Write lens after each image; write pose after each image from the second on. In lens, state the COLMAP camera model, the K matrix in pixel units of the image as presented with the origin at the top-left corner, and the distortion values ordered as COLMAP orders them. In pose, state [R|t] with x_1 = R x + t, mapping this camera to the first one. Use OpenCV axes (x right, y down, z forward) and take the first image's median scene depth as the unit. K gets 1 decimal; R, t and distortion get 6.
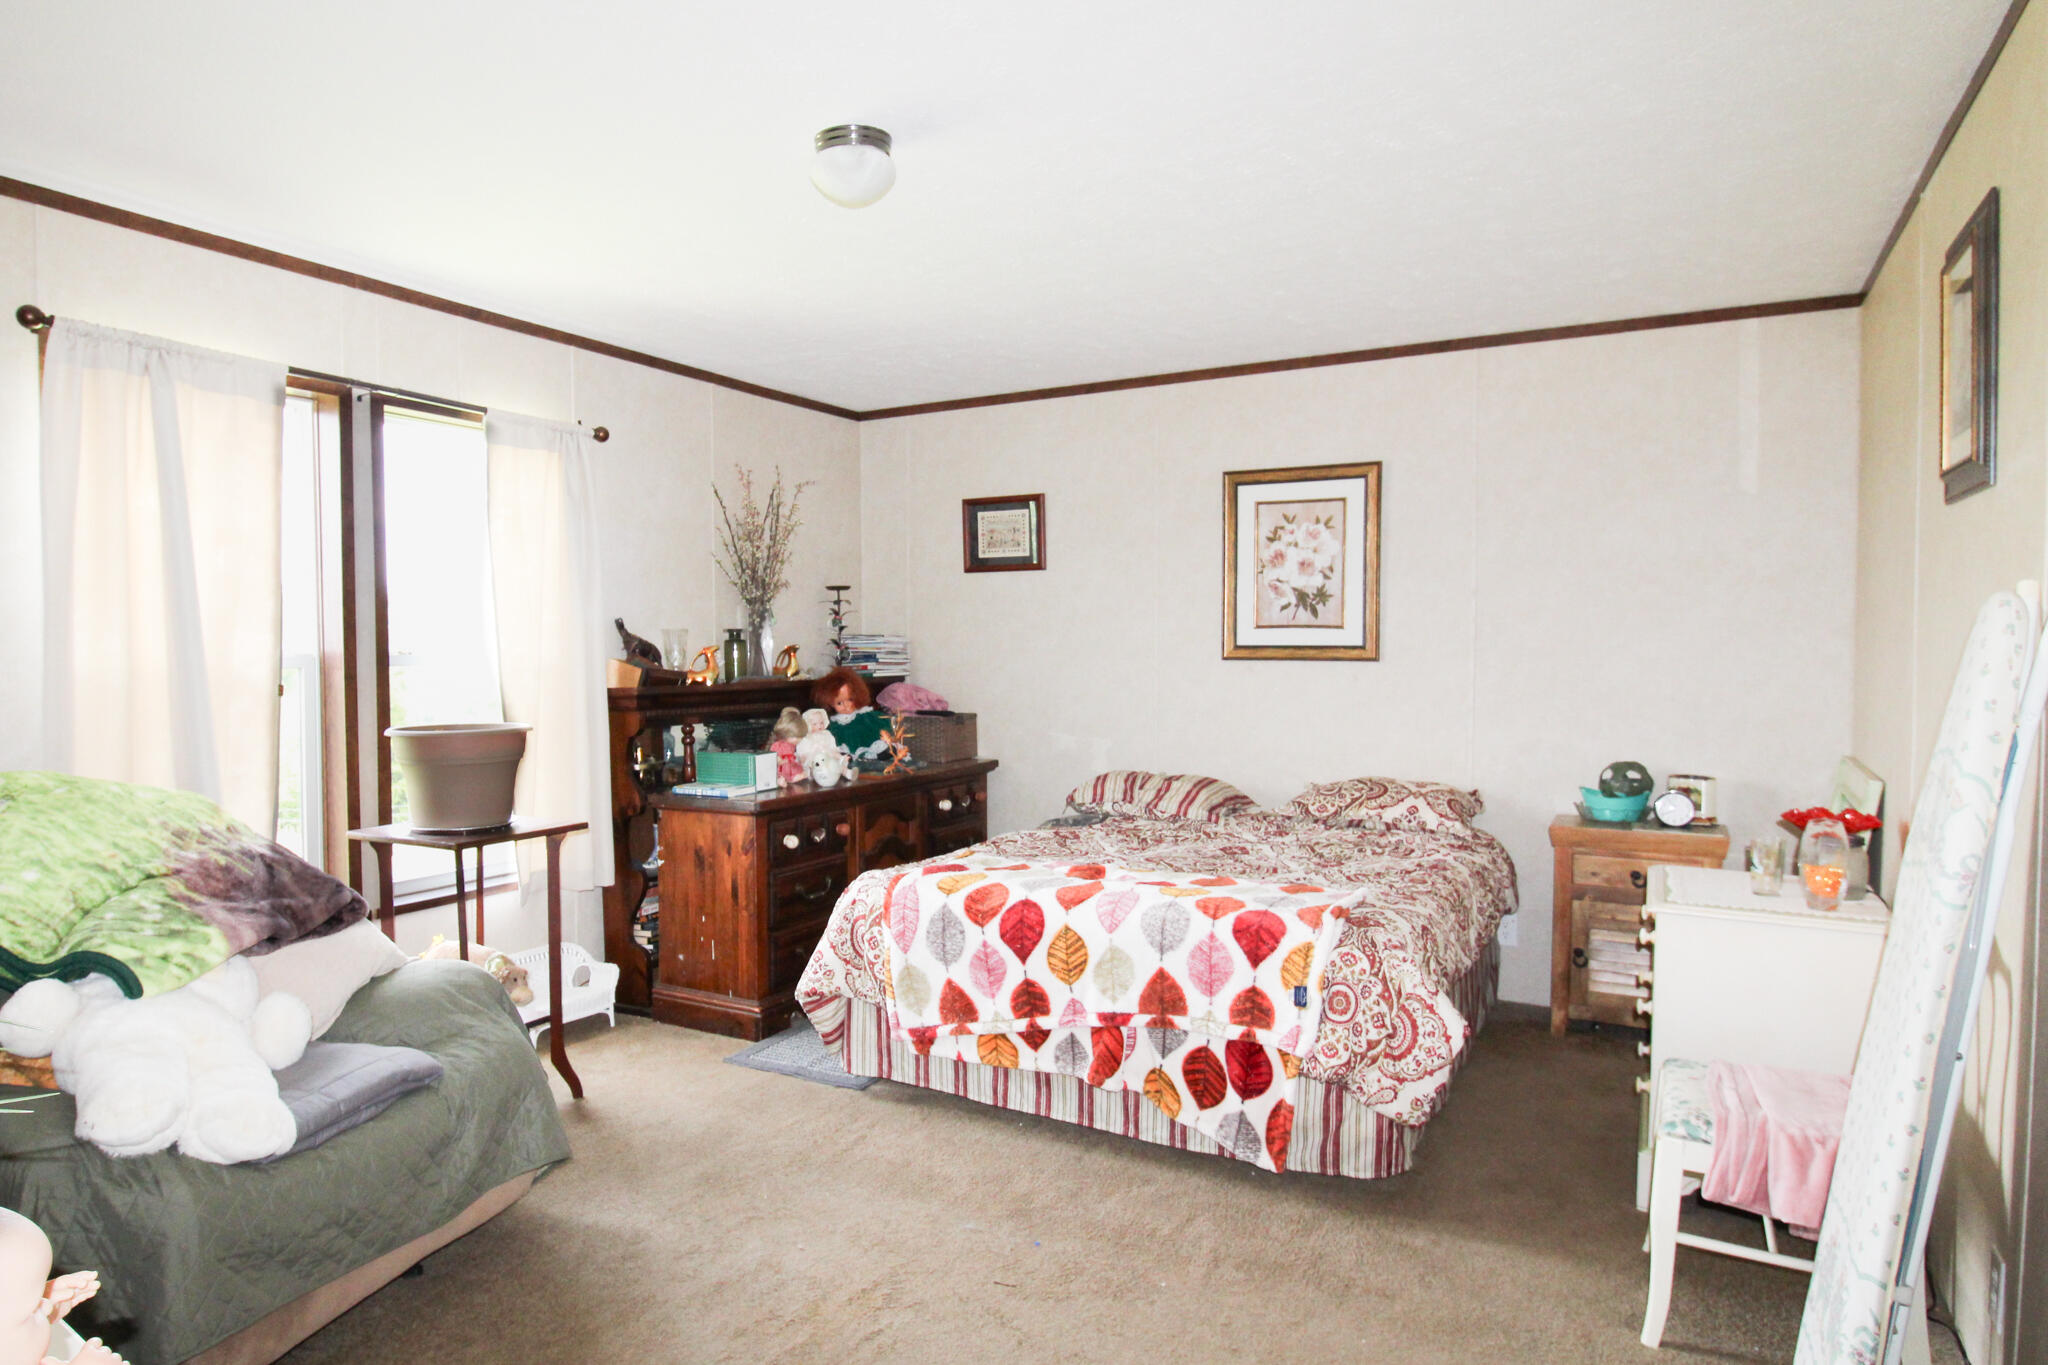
lens RADIAL K [[963.0, 0, 1022.3], [0, 963.0, 677.3], [0, 0, 1]] dist [-0.001289, -0.001225]
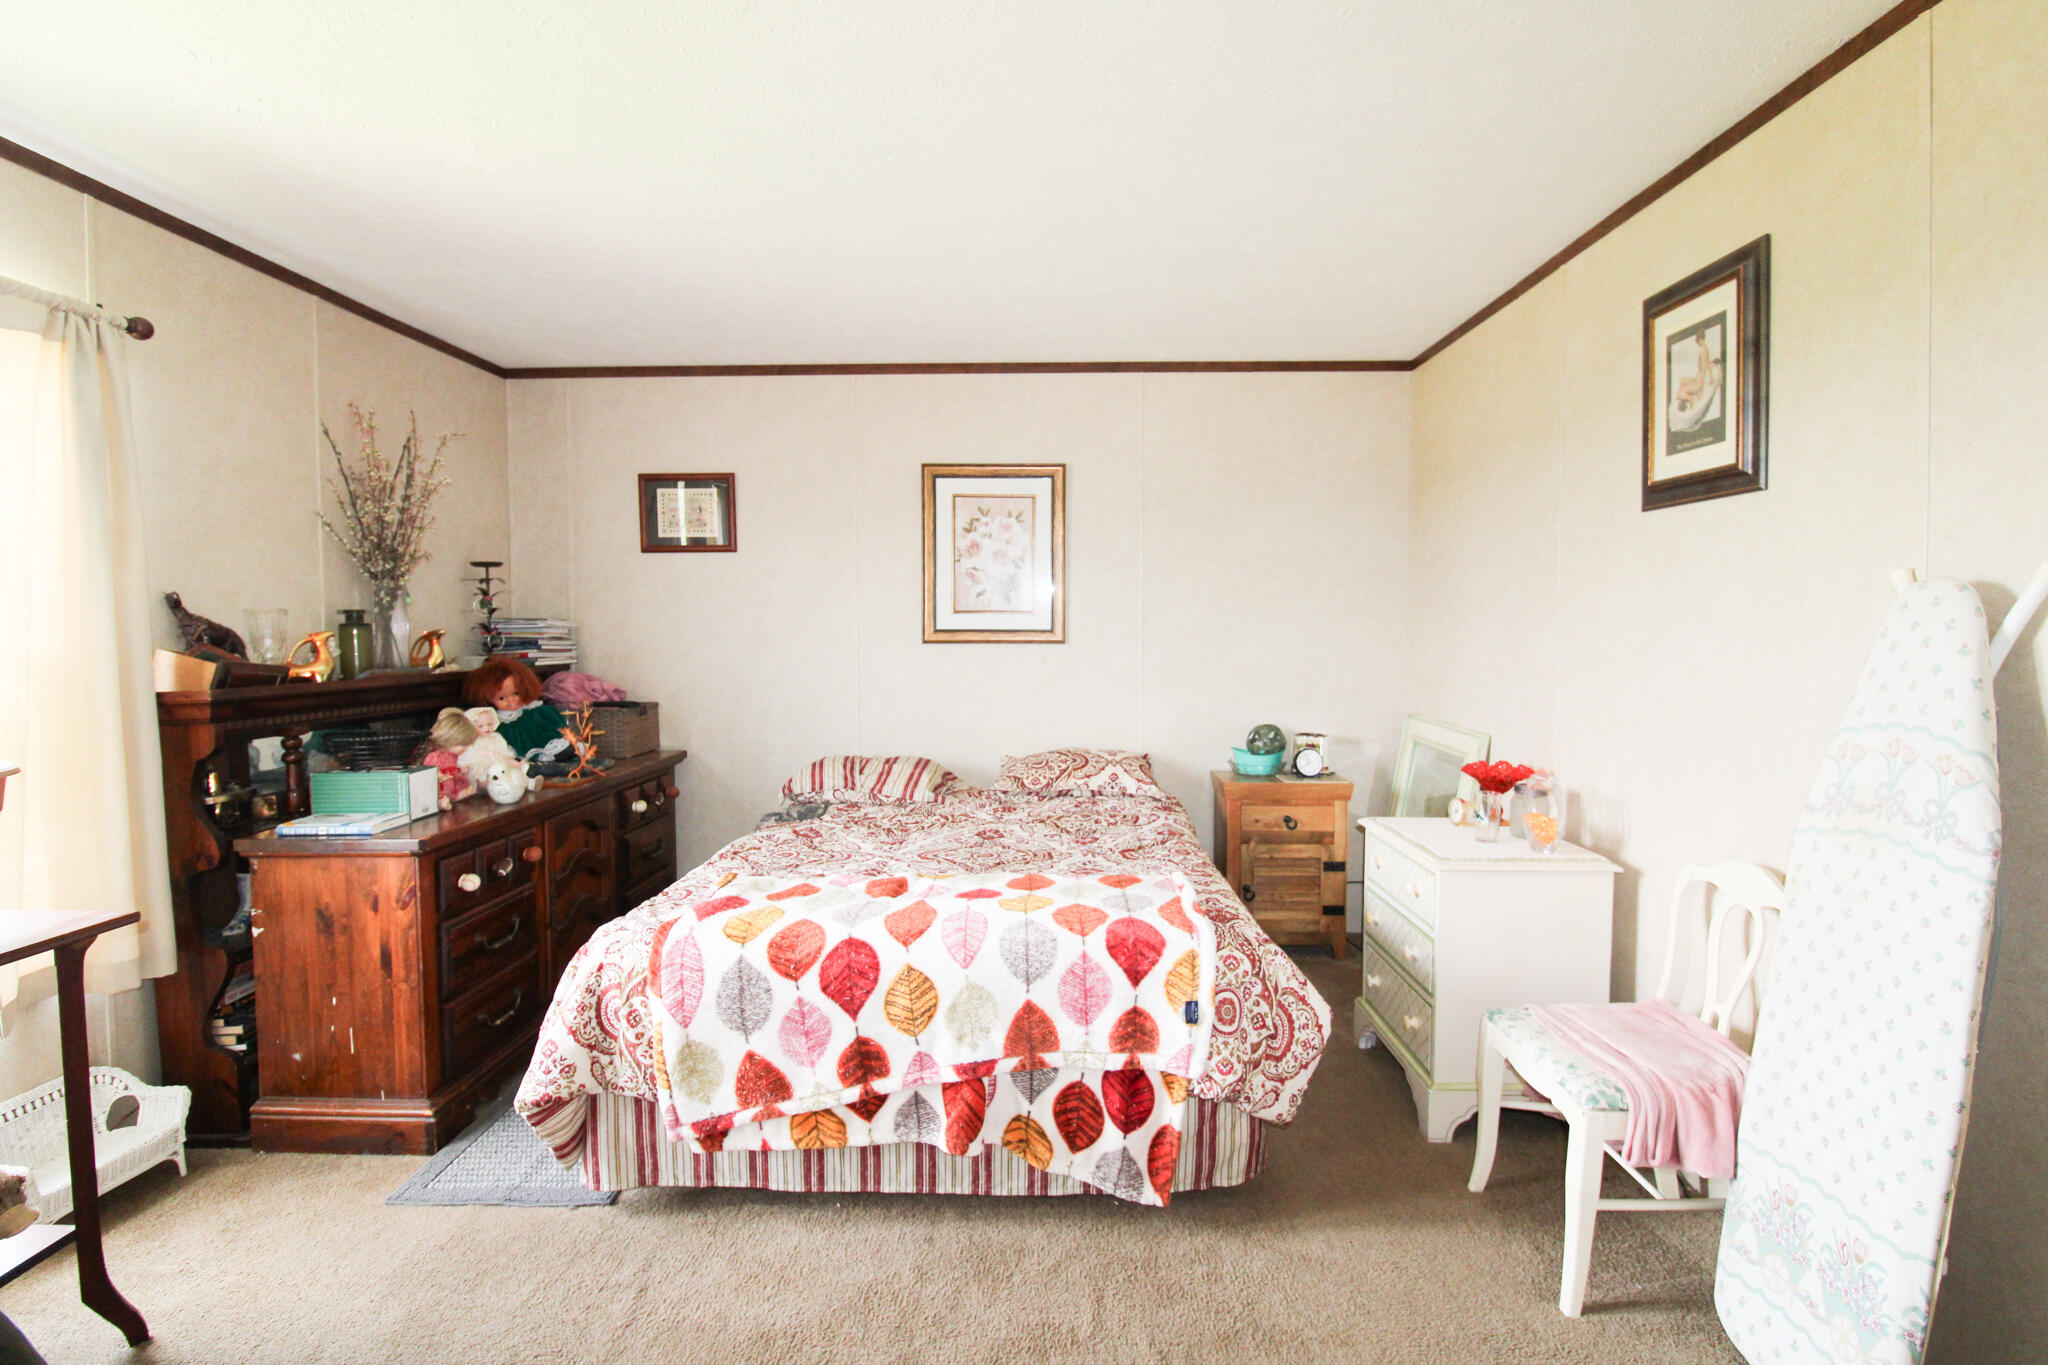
lens RADIAL K [[847.8, 0, 1036.1], [0, 847.8, 660.8], [0, 0, 1]] dist [0.000993, -0.008702]
pose [[0.913108, -0.016519, 0.407384, -0.098641], [0.015216, 0.999864, 0.006437, -0.005733], [-0.407434, 0.000321, 0.913234, 0.190421]]
